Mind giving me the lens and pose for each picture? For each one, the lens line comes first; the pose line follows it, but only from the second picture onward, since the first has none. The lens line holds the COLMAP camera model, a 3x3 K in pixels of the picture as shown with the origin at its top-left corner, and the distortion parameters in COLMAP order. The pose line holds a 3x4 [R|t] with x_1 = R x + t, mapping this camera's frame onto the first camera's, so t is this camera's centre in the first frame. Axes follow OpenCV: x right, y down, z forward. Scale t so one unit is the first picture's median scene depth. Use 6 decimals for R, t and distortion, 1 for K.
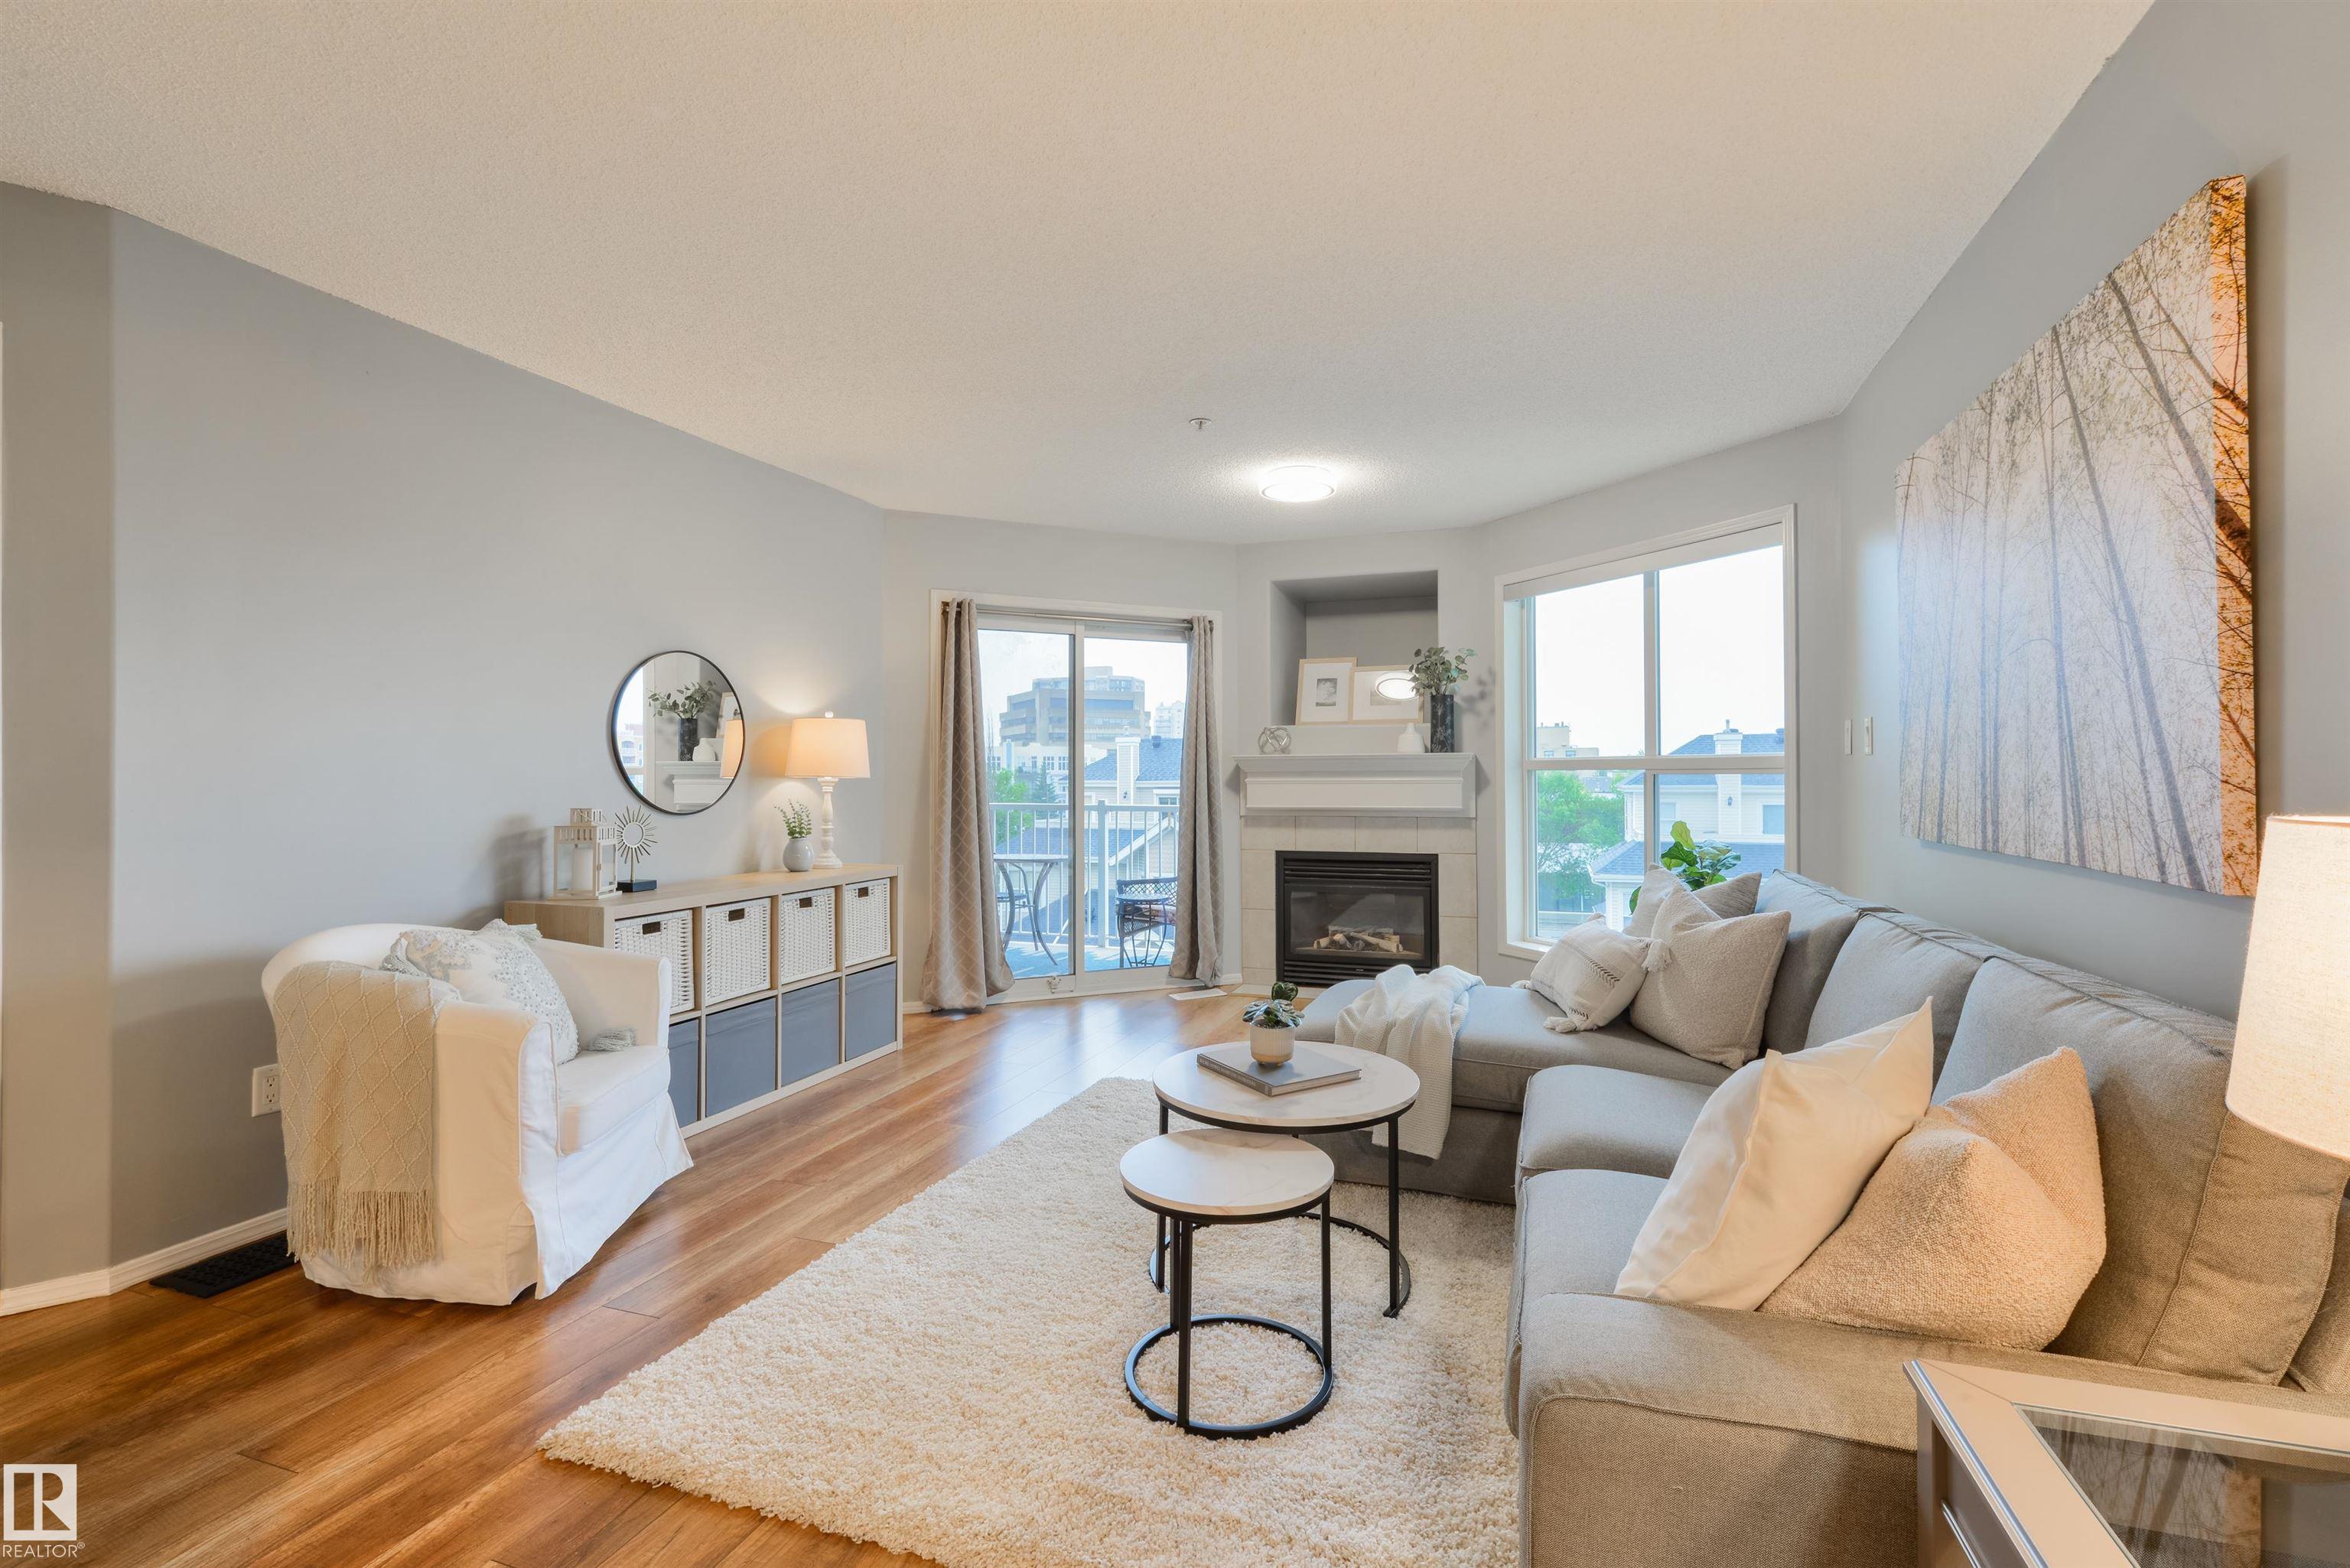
lens RADIAL K [[1049.6, 0, 1202.9], [0, 1049.6, 781.4], [0, 0, 1]] dist [-0.007197, 0.001573]
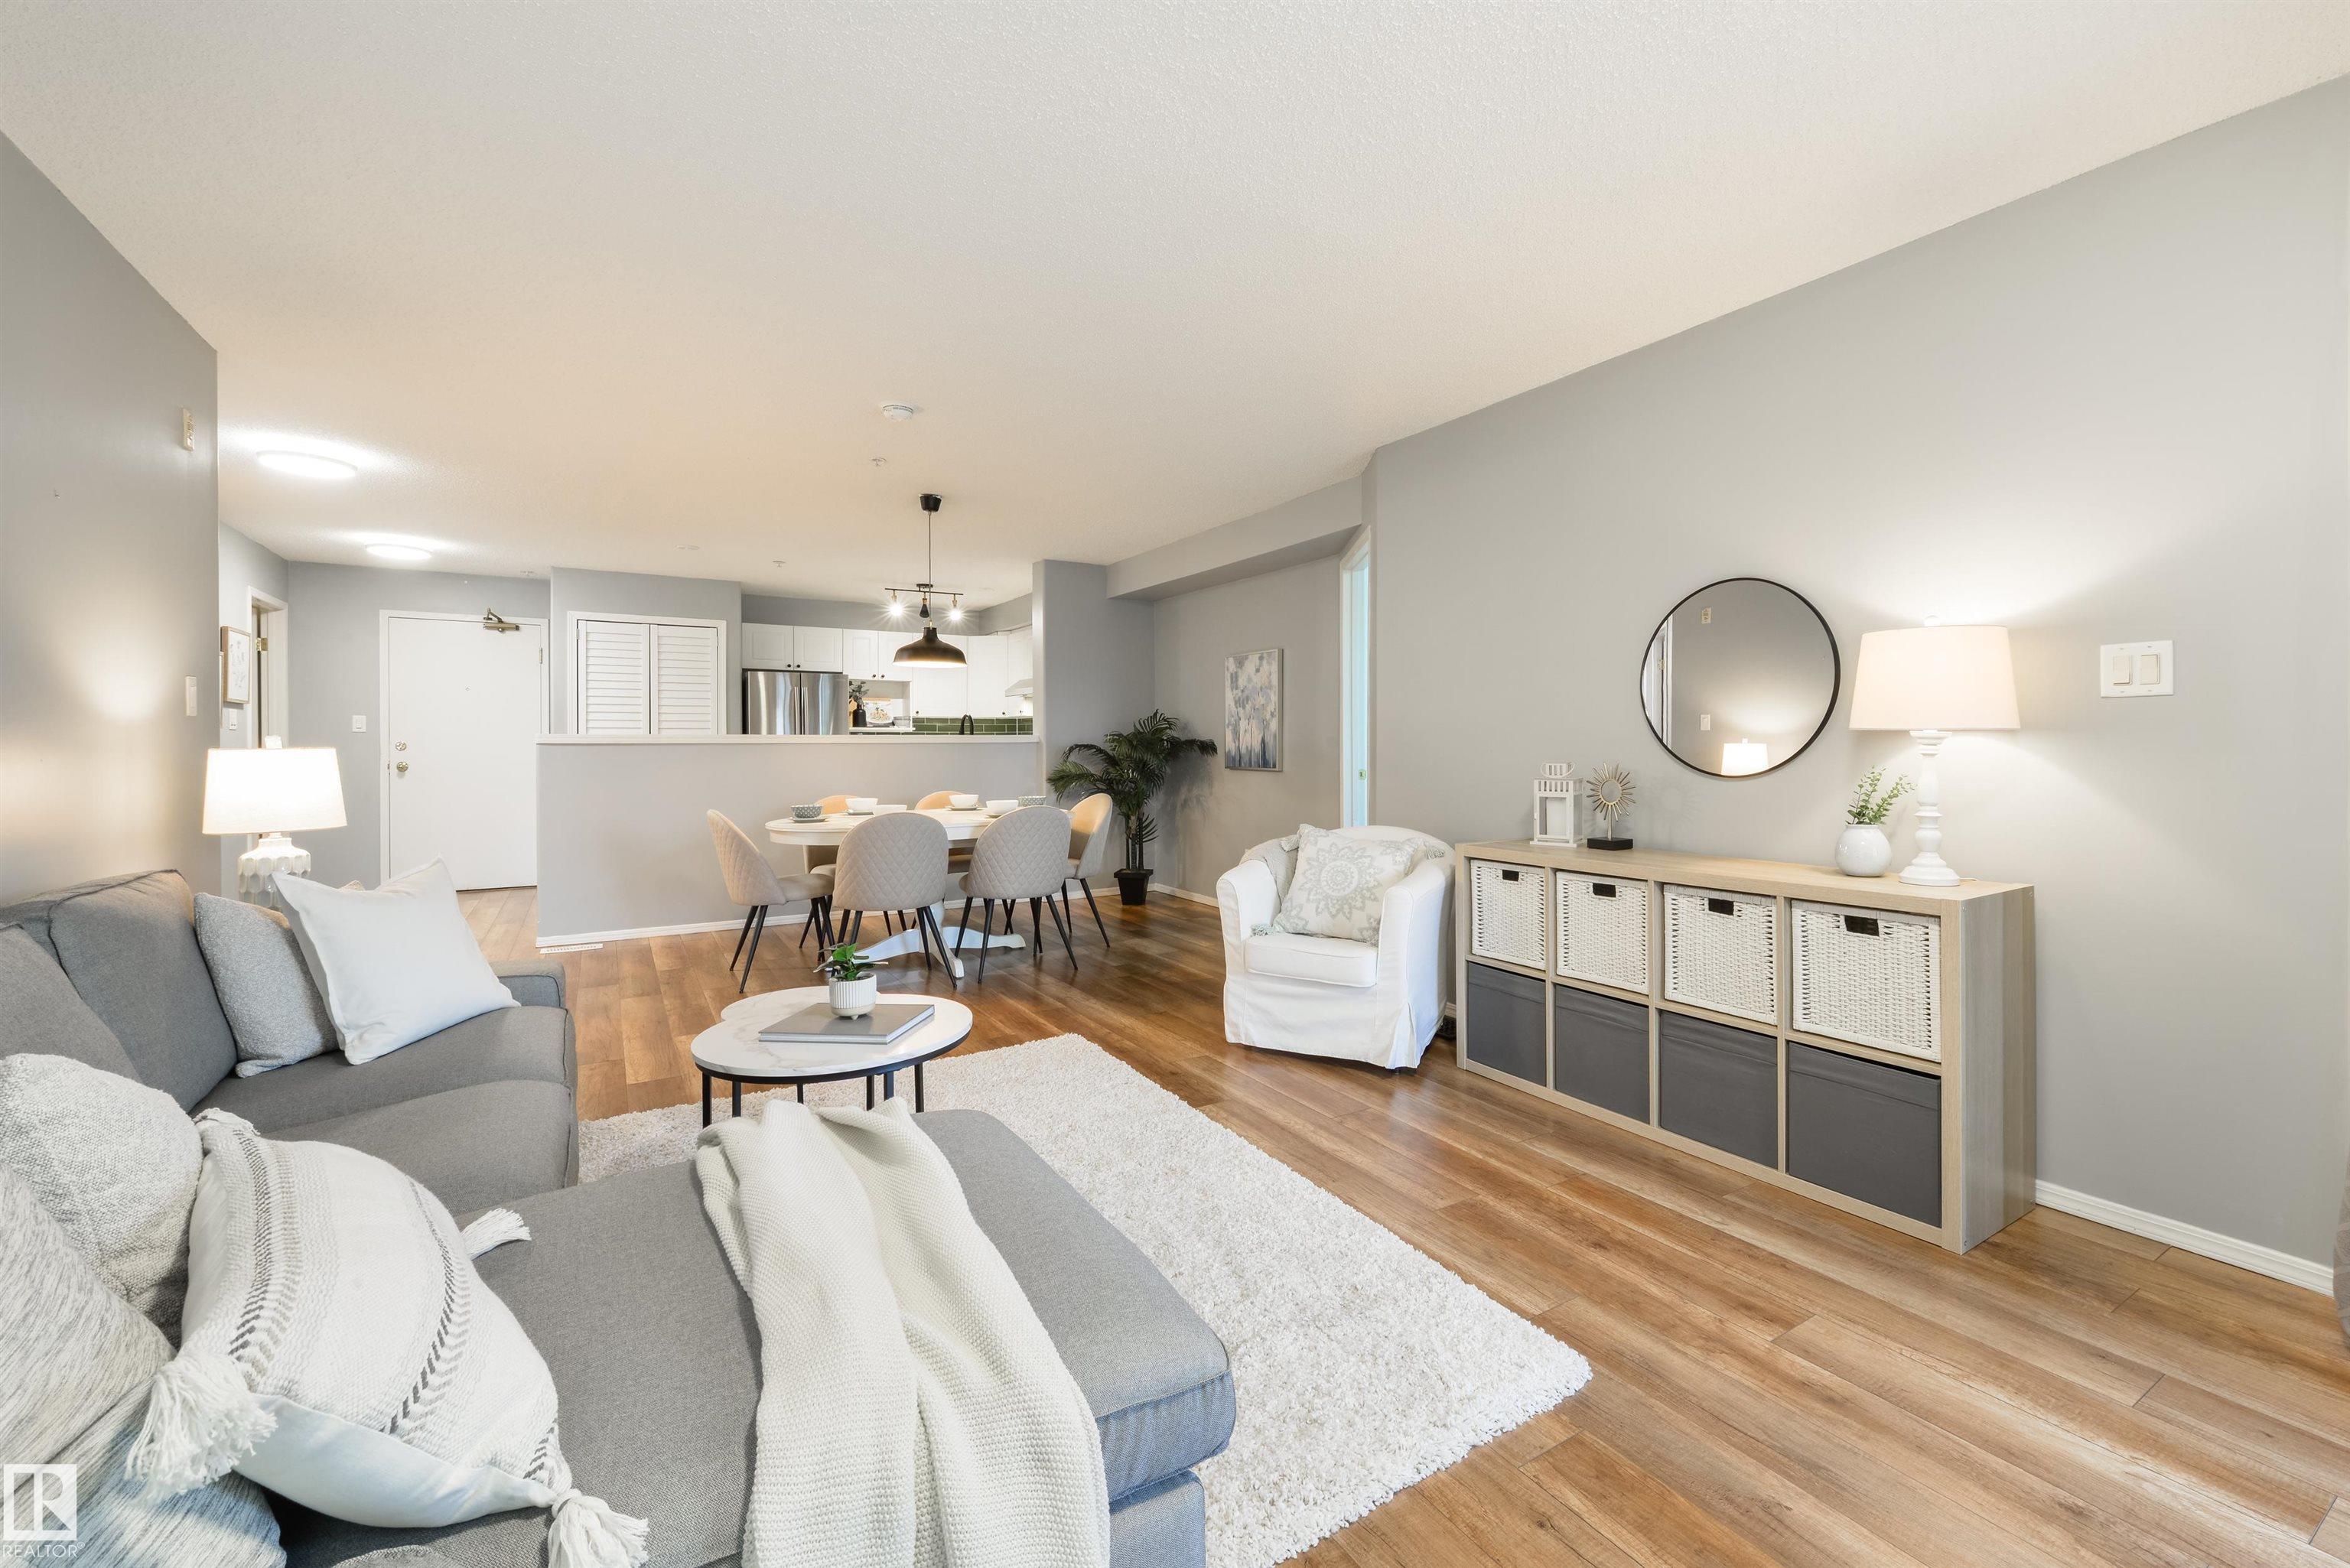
lens RADIAL K [[961.0, 0, 1224.5], [0, 961.0, 747.2], [0, 0, 1]] dist [-0.012681, 0.000400]
pose [[-0.621195, 0.007509, -0.783620, 0.264181], [-0.000489, 0.999950, 0.009970, -0.000520], [0.783656, 0.006576, -0.621161, 0.868941]]
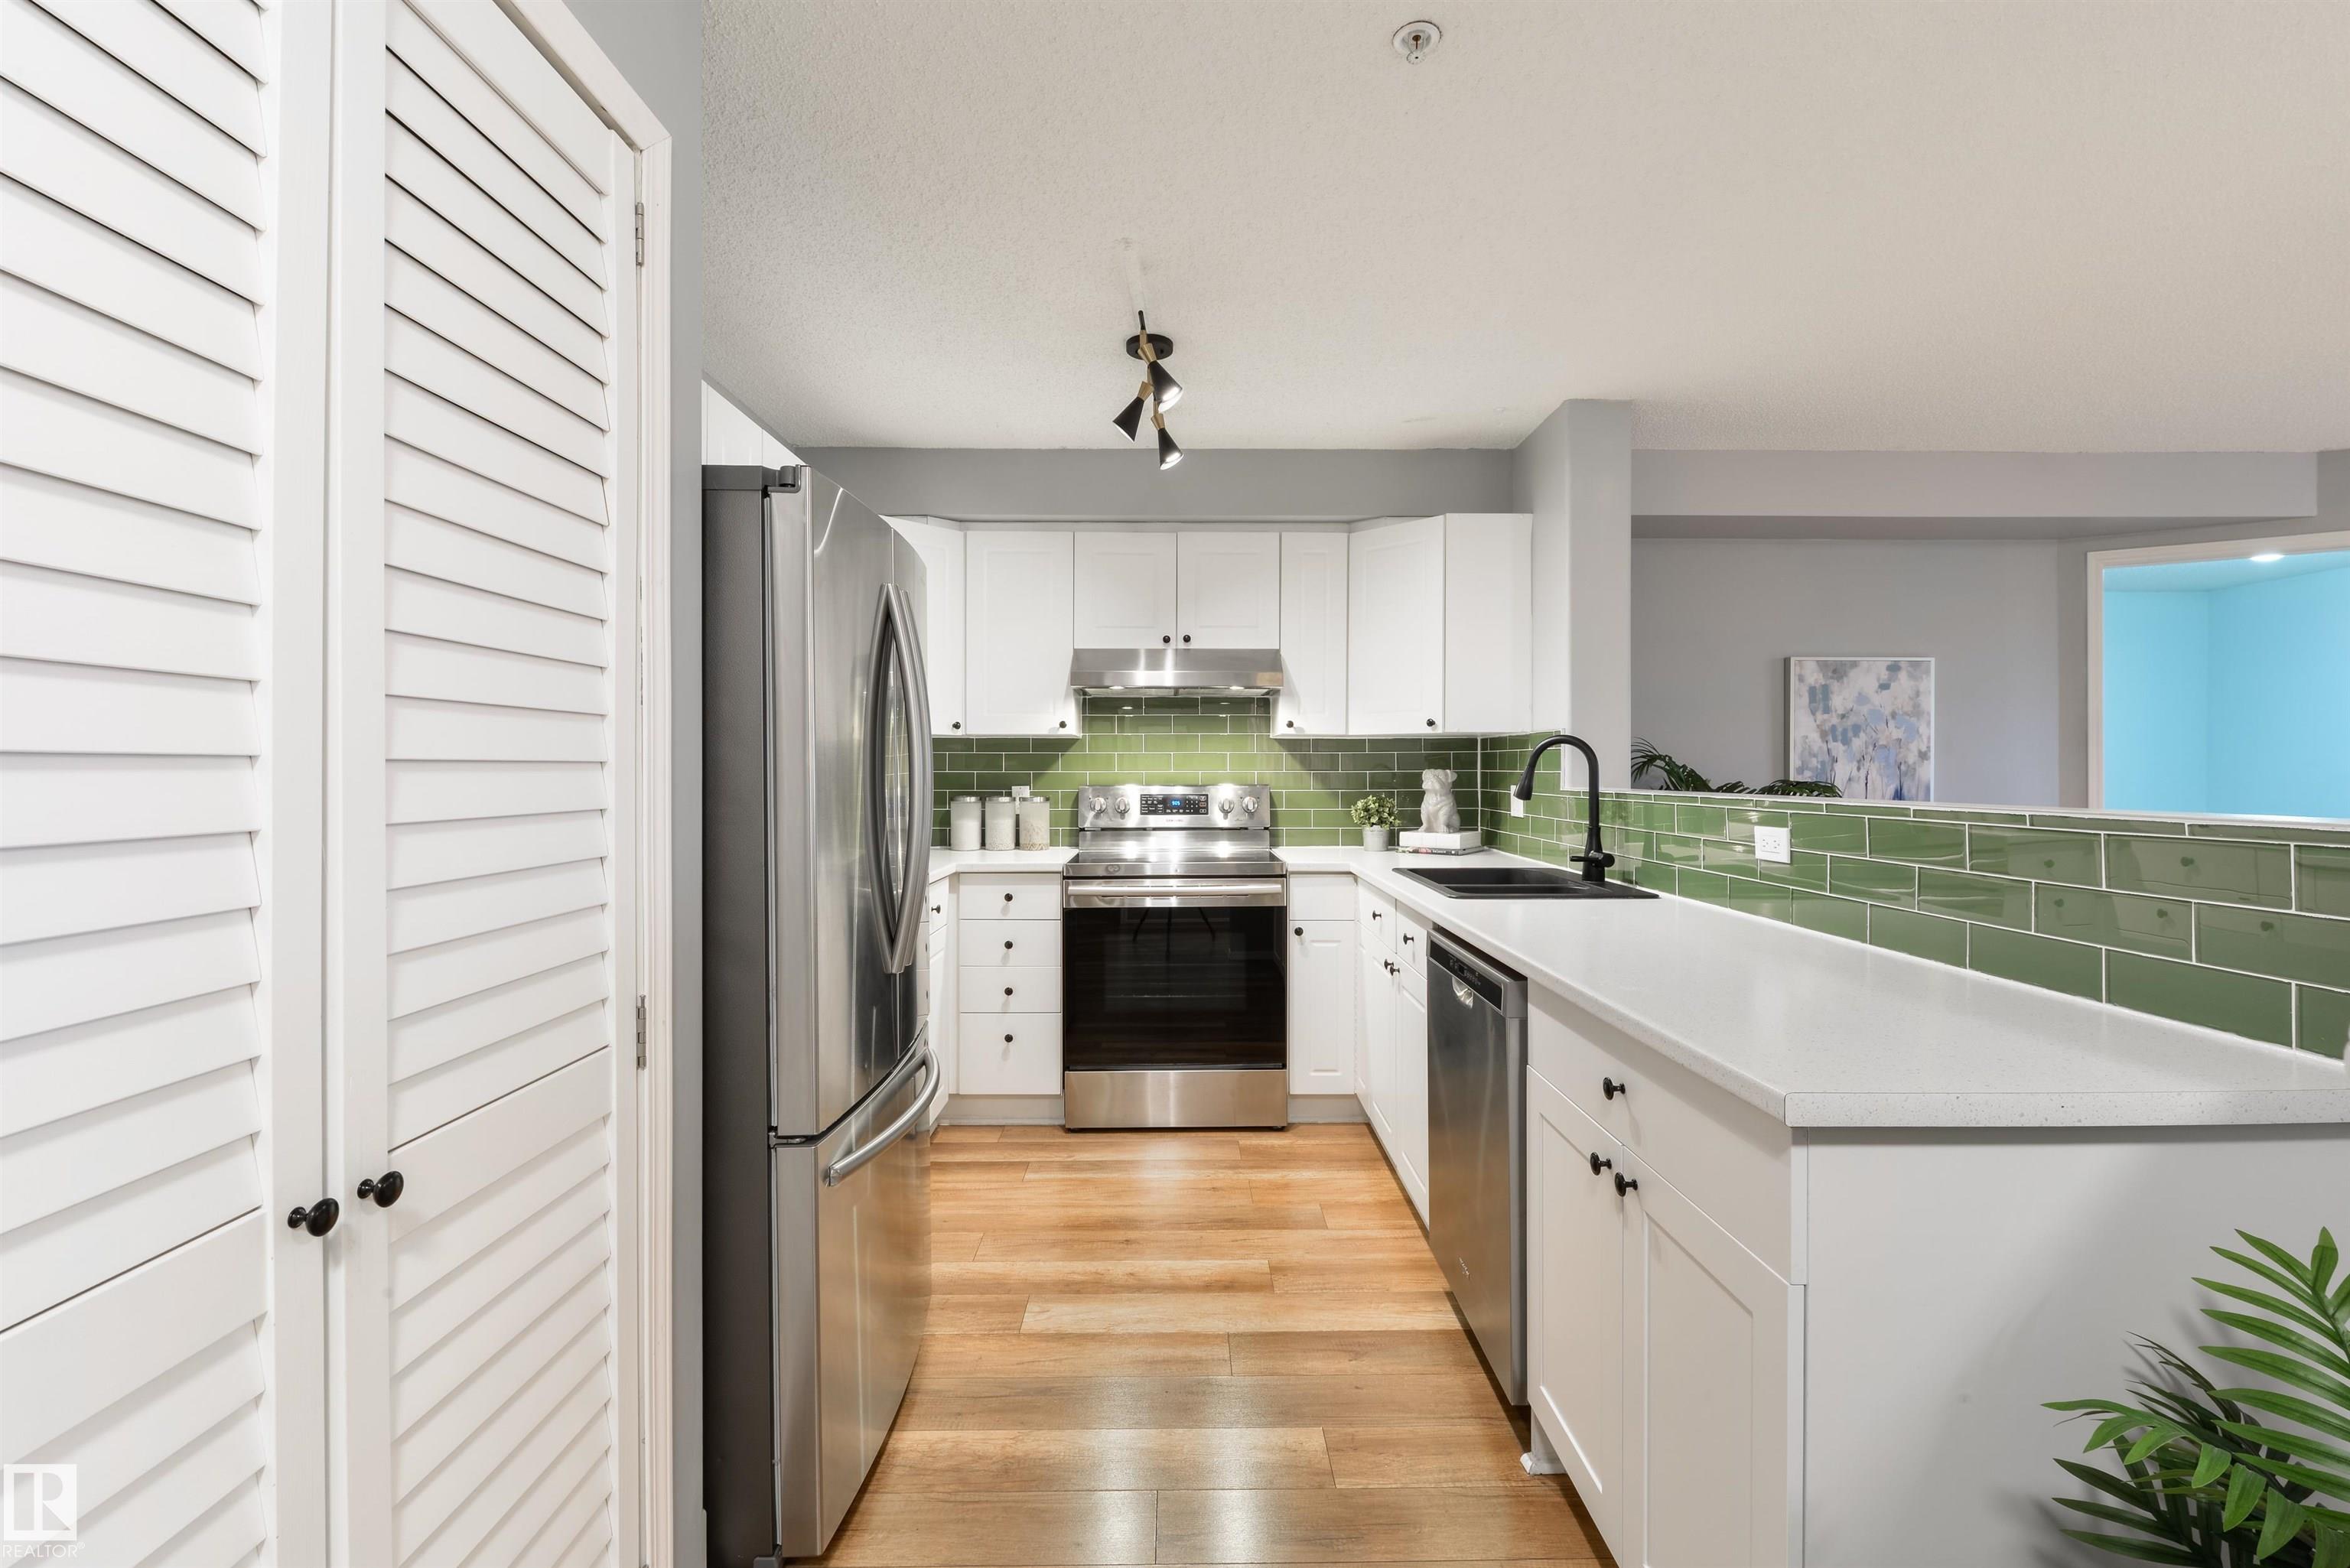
lens RADIAL K [[1049.6, 0, 1203.0], [0, 1049.6, 776.0], [0, 0, 1]] dist [-0.007197, 0.001573]
pose [[0.361723, 0.002847, -0.932281, -0.118054], [-0.002290, 0.999995, 0.002166, -0.012887], [0.932283, 0.001351, 0.361728, -0.650350]]
